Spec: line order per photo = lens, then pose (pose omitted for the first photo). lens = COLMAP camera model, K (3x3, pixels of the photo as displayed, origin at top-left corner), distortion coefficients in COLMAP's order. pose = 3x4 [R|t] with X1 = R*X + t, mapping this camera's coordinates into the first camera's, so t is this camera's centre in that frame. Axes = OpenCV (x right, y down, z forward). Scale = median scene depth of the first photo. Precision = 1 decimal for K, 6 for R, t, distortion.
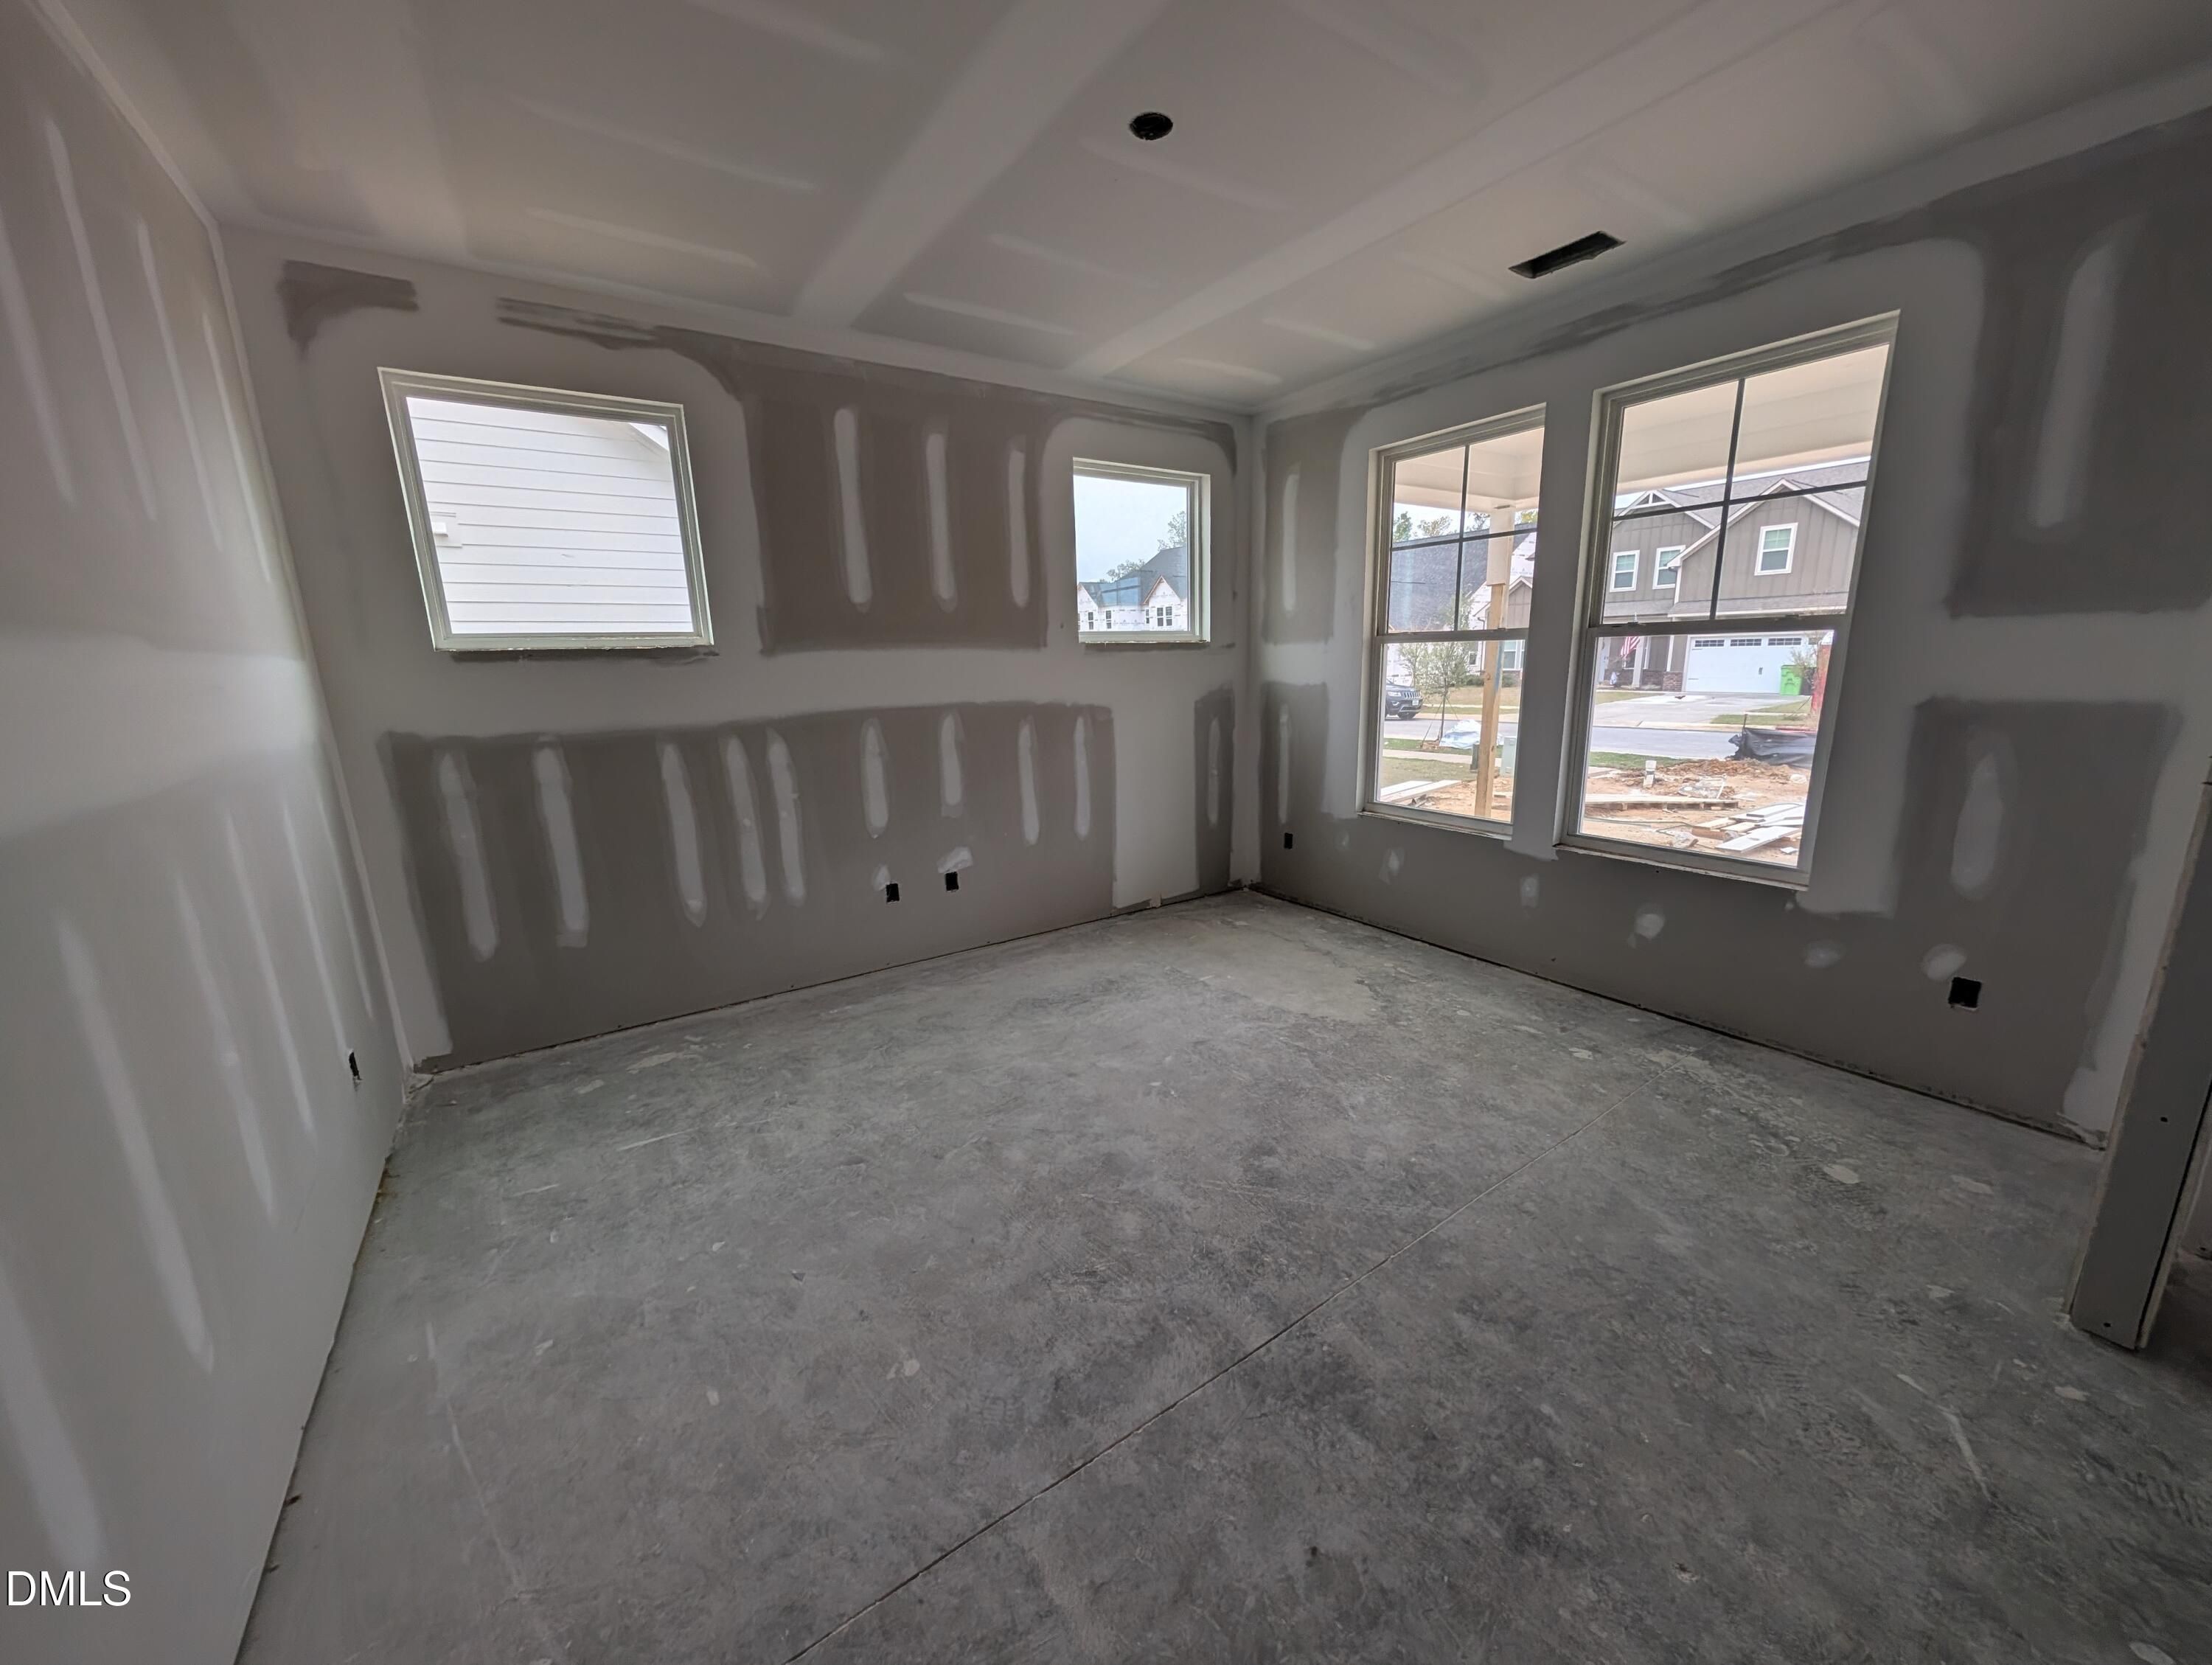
lens RADIAL K [[836.5, 0, 1117.5], [0, 836.5, 839.5], [0, 0, 1]] dist [0.002468, -0.000443]
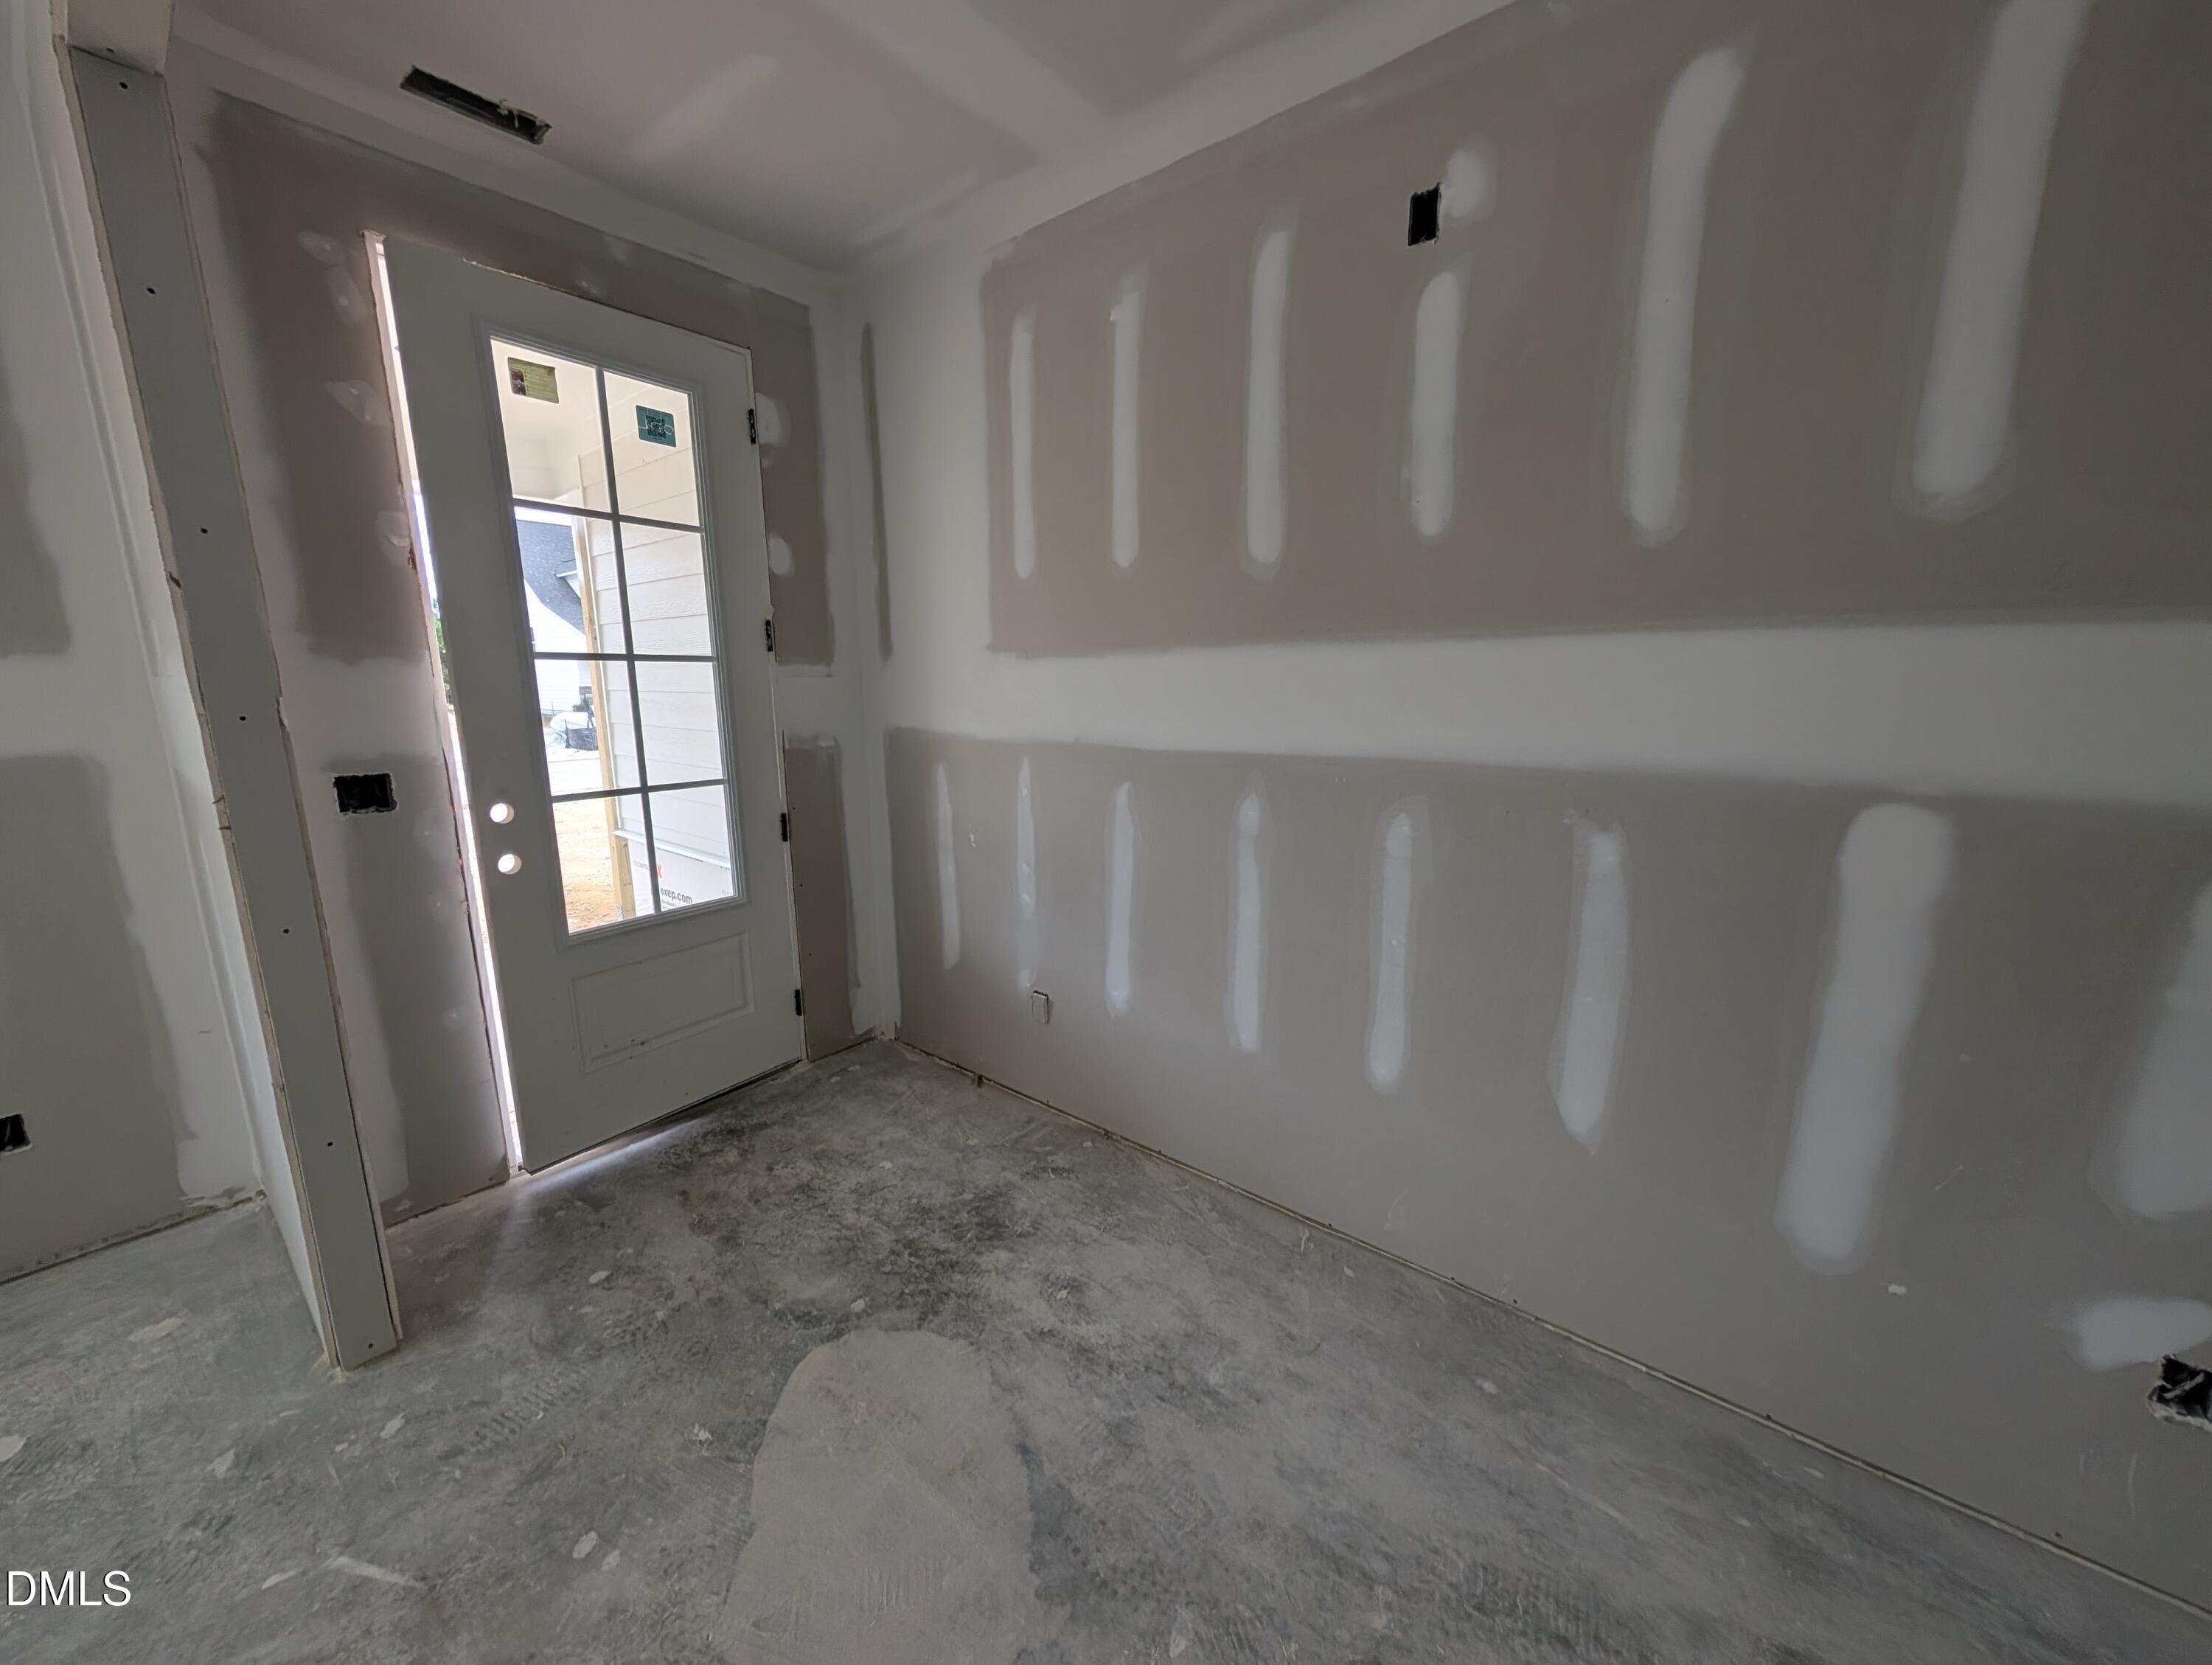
lens RADIAL K [[836.5, 0, 1105.6], [0, 836.5, 834.0], [0, 0, 1]] dist [0.002468, -0.000443]
pose [[-0.275704, -0.155095, 0.948648, 0.058125], [0.216002, 0.951662, 0.218364, -0.048383], [-0.936659, 0.265114, -0.228876, 0.234957]]
